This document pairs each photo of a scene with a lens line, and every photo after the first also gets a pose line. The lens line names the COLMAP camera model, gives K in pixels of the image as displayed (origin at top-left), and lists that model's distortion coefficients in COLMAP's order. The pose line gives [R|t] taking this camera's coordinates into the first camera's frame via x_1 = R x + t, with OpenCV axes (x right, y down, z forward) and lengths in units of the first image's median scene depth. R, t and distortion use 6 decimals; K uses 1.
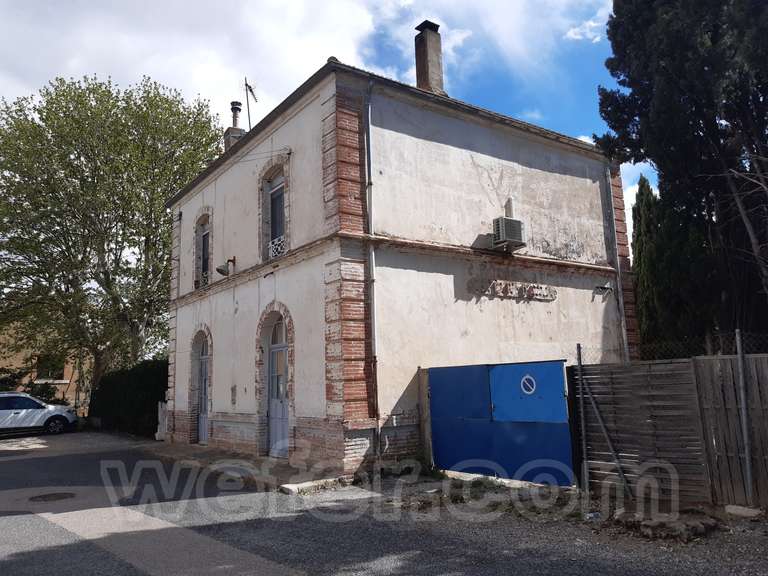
lens RADIAL K [[591.1, 0, 381.1], [0, 591.1, 279.7], [0, 0, 1]] dist [0.091330, -0.170903]
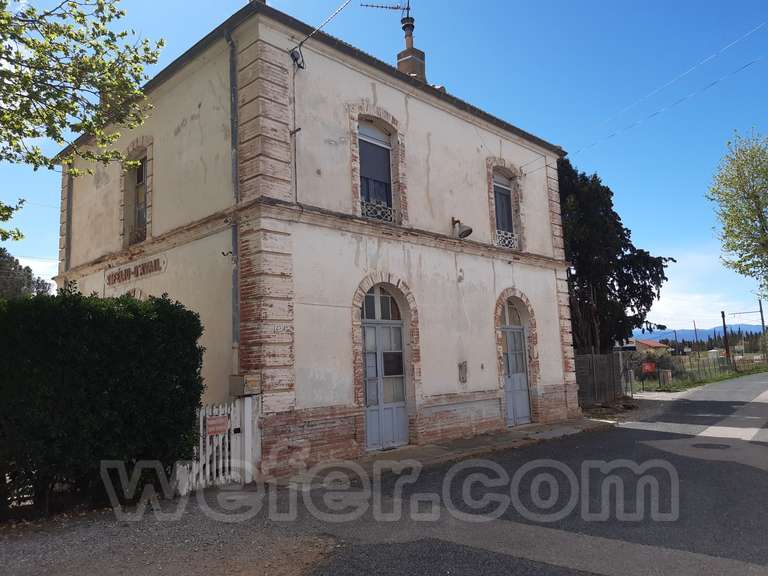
lens RADIAL K [[591.1, 0, 381.1], [0, 591.1, 279.7], [0, 0, 1]] dist [0.091330, -0.170903]
pose [[-0.172110, 0.186586, 0.967245, -1.250432], [-0.120676, 0.970508, -0.208689, 0.291717], [-0.977658, -0.152640, -0.144518, 1.431619]]
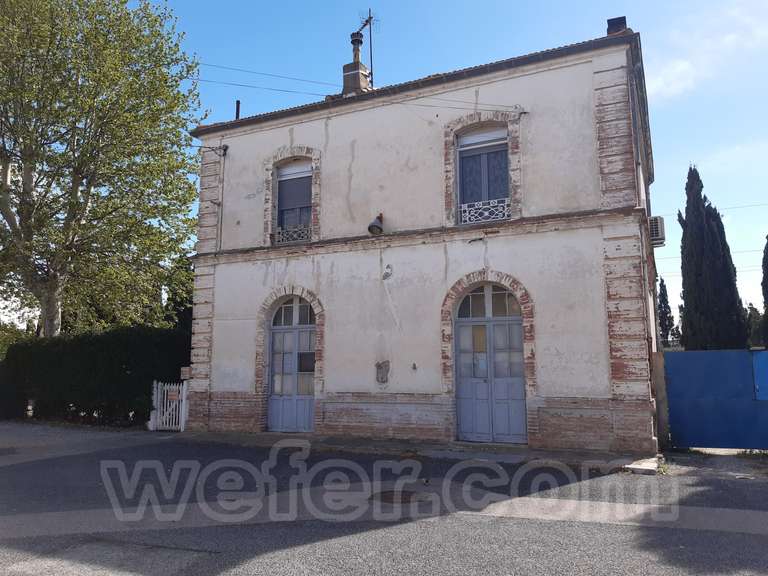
lens RADIAL K [[591.1, 0, 381.1], [0, 591.1, 279.7], [0, 0, 1]] dist [0.091330, -0.170903]
pose [[0.874740, 0.104079, 0.473283, -0.756867], [-0.108259, 0.993951, -0.018490, 0.085498], [-0.472345, -0.035064, 0.880716, 0.280023]]
